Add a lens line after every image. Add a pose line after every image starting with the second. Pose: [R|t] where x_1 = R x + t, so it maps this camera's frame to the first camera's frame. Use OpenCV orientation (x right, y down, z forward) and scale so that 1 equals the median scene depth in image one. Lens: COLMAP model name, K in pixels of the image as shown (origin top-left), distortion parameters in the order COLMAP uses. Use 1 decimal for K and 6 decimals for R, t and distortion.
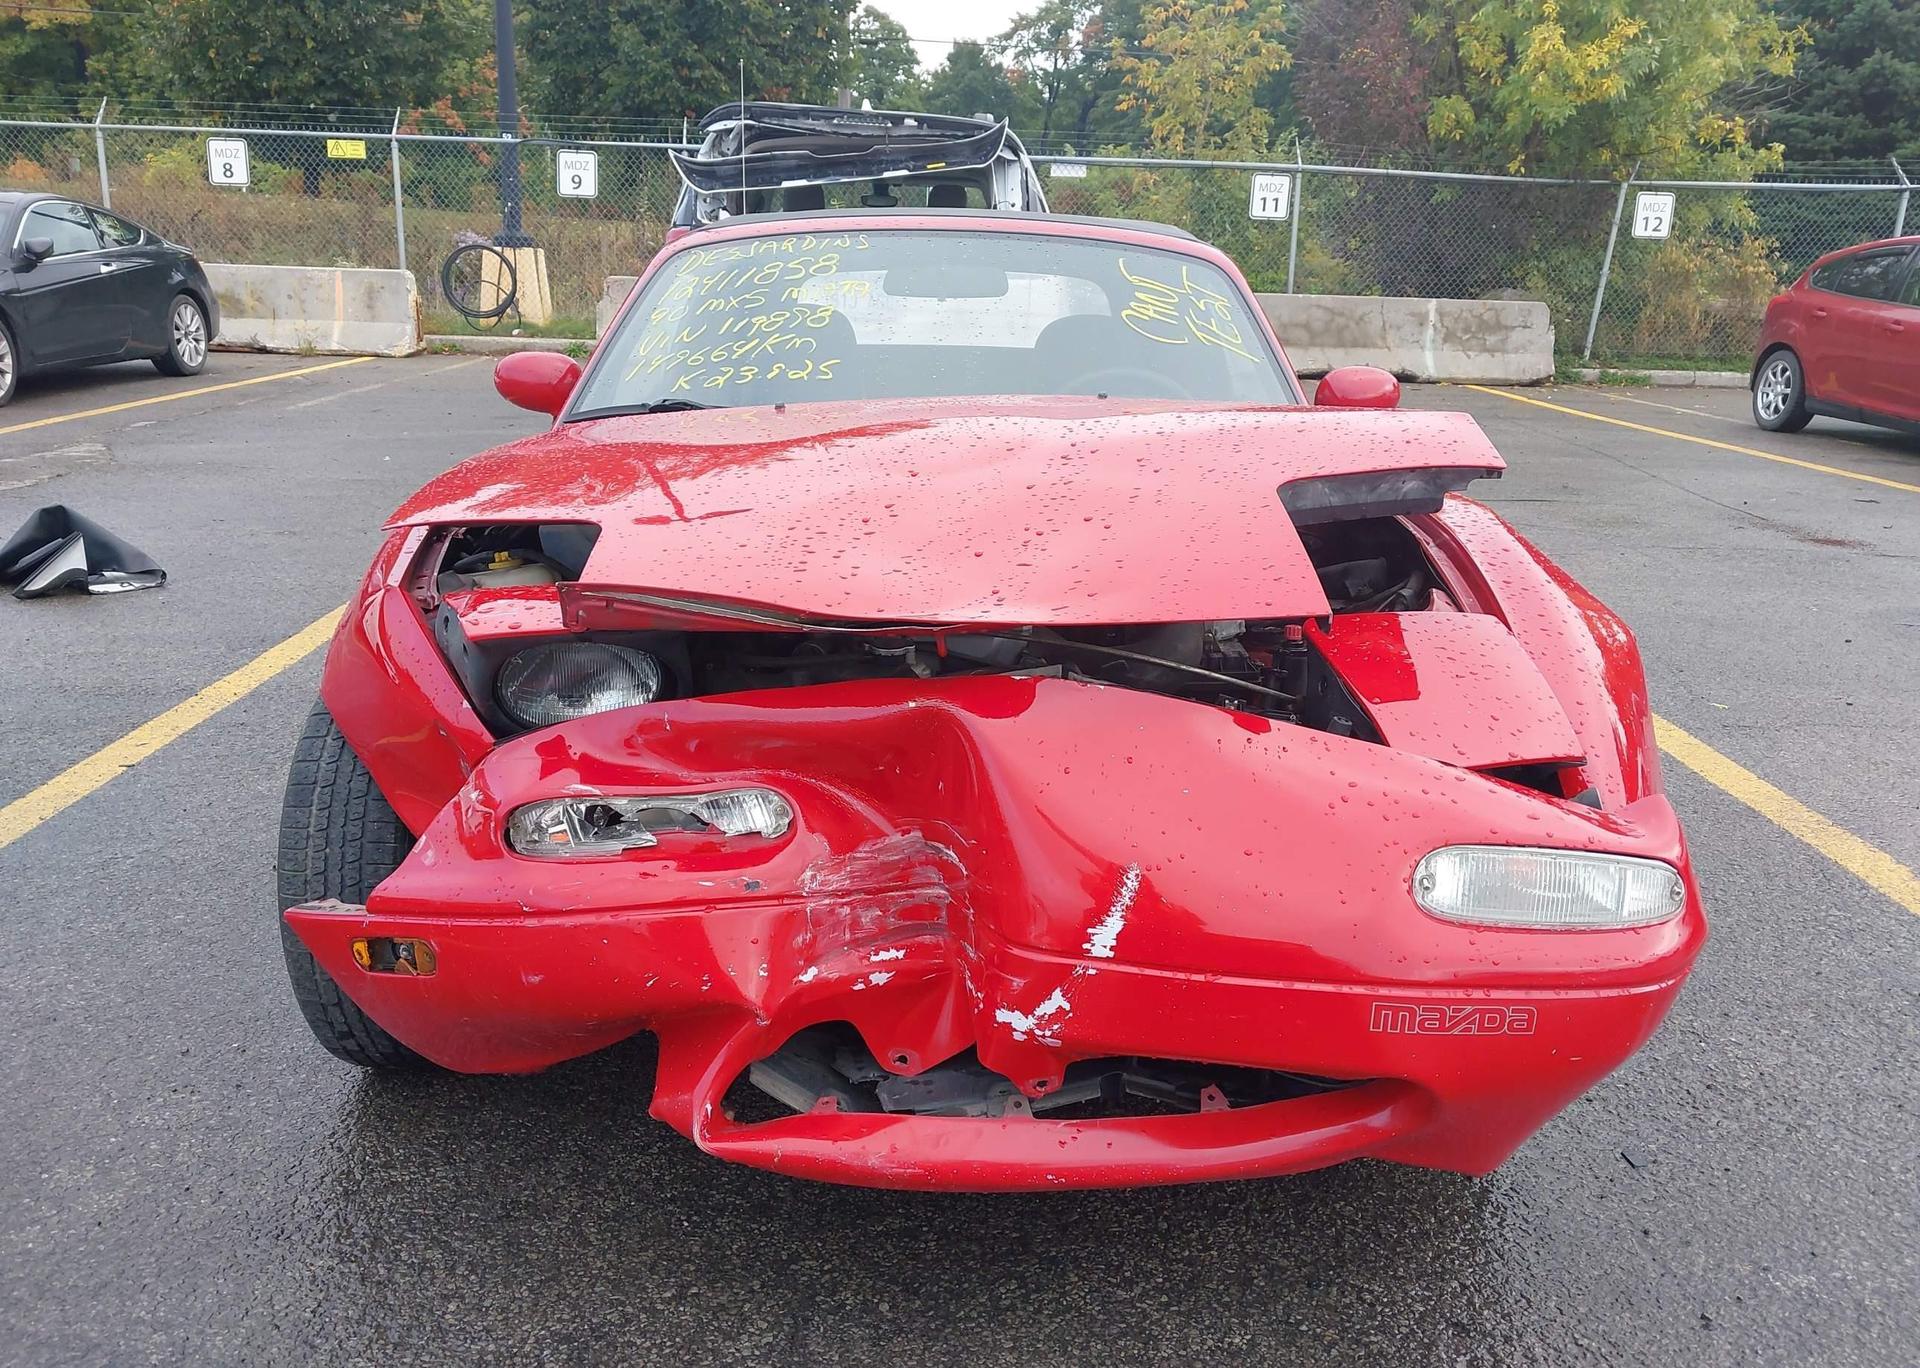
lens RADIAL K [[1503.8, 0, 930.1], [0, 1503.8, 712.6], [0, 0, 1]] dist [0.012021, 0.002335]
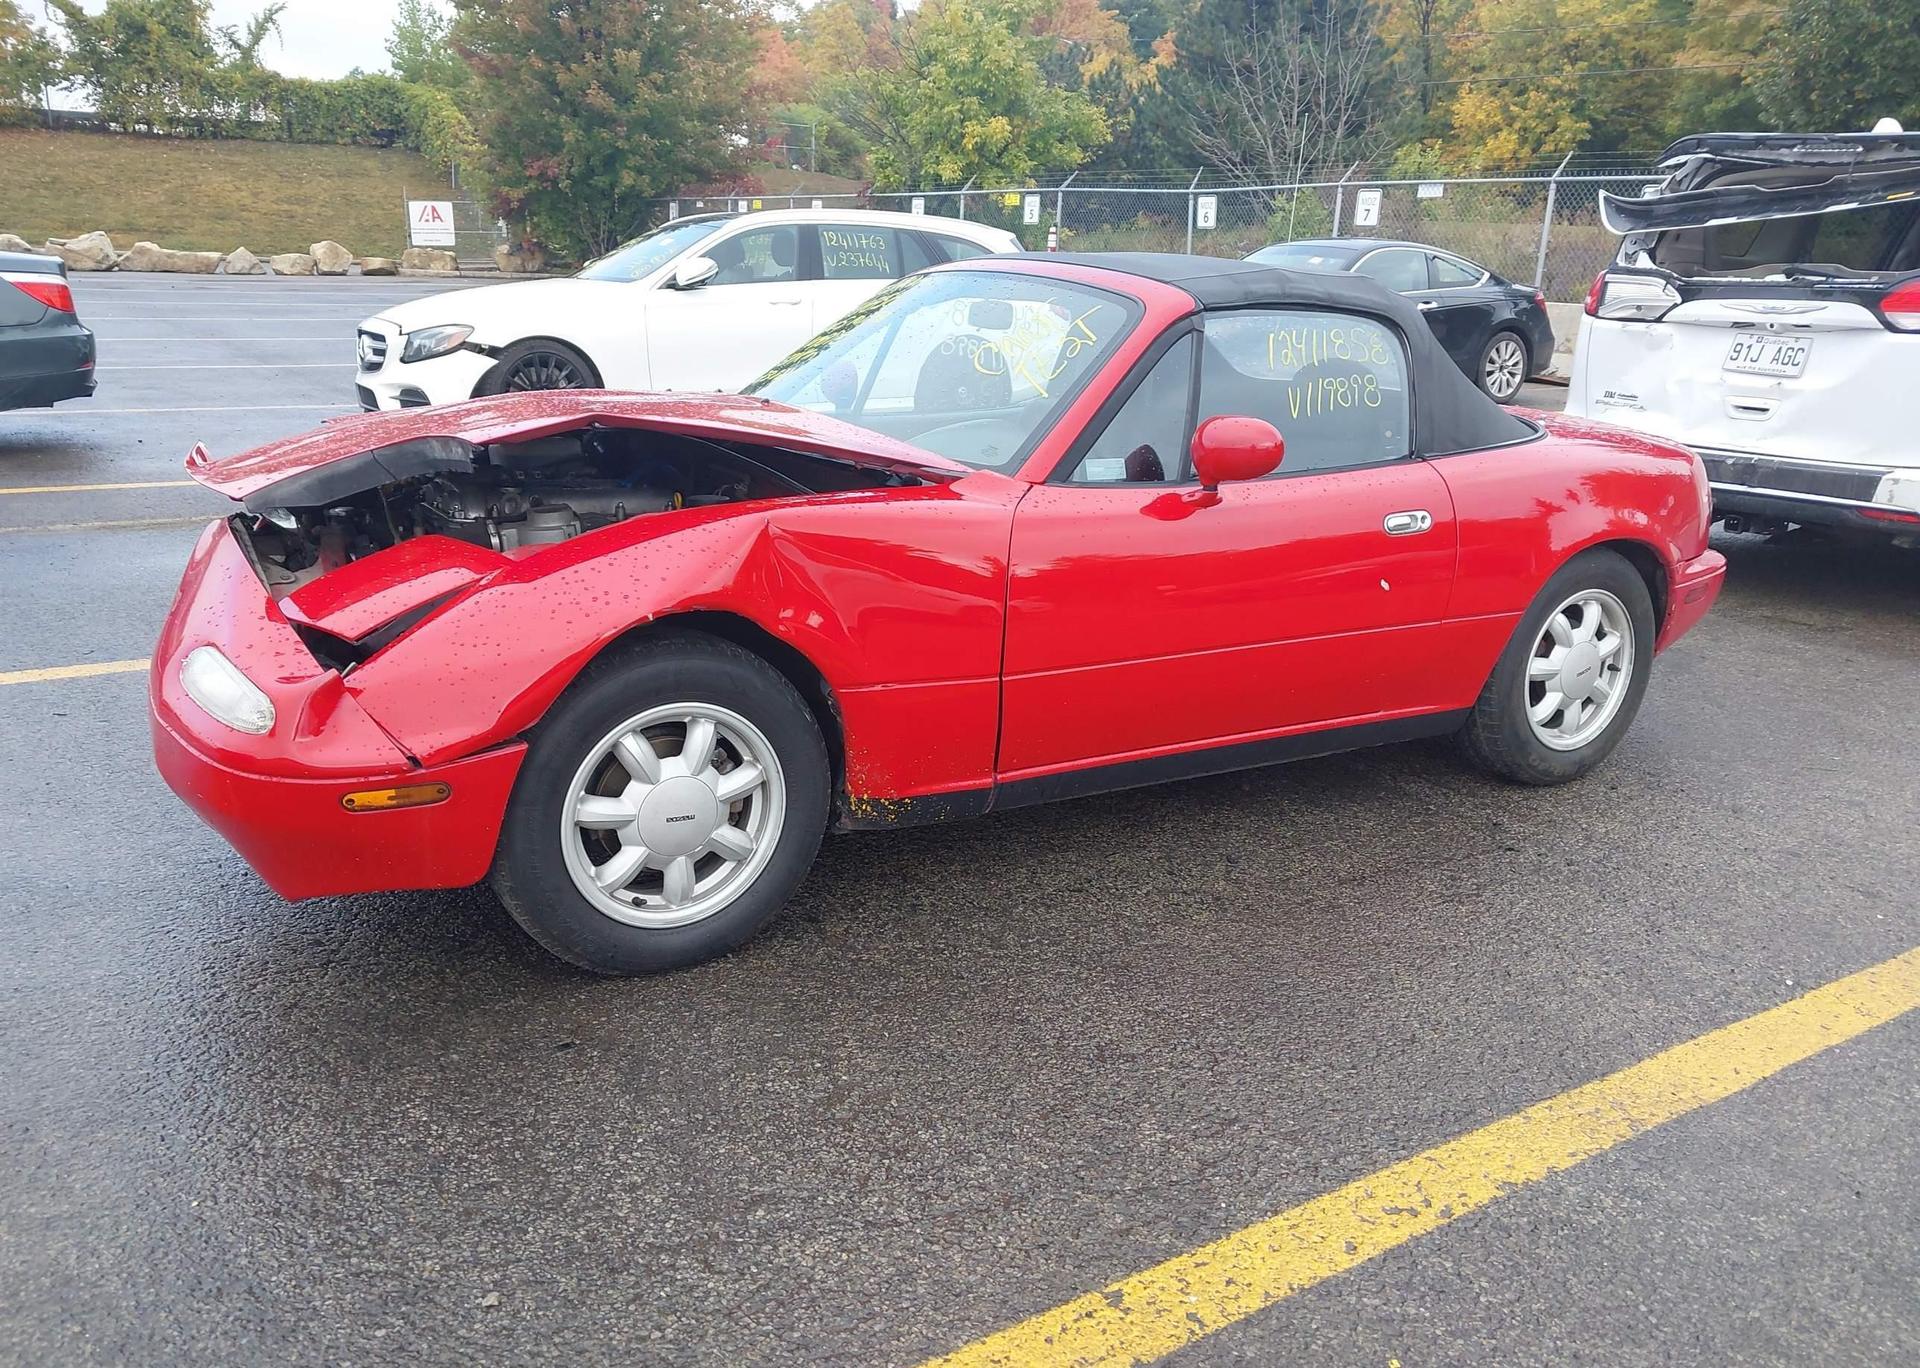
lens RADIAL K [[1543.5, 0, 933.3], [0, 1543.5, 662.9], [0, 0, 1]] dist [0.006567, 0.002114]
pose [[0.546400, 0.208761, -0.811089, 0.195542], [-0.259207, 0.963040, 0.073253, -0.019914], [0.796403, 0.170215, 0.580318, 0.061337]]
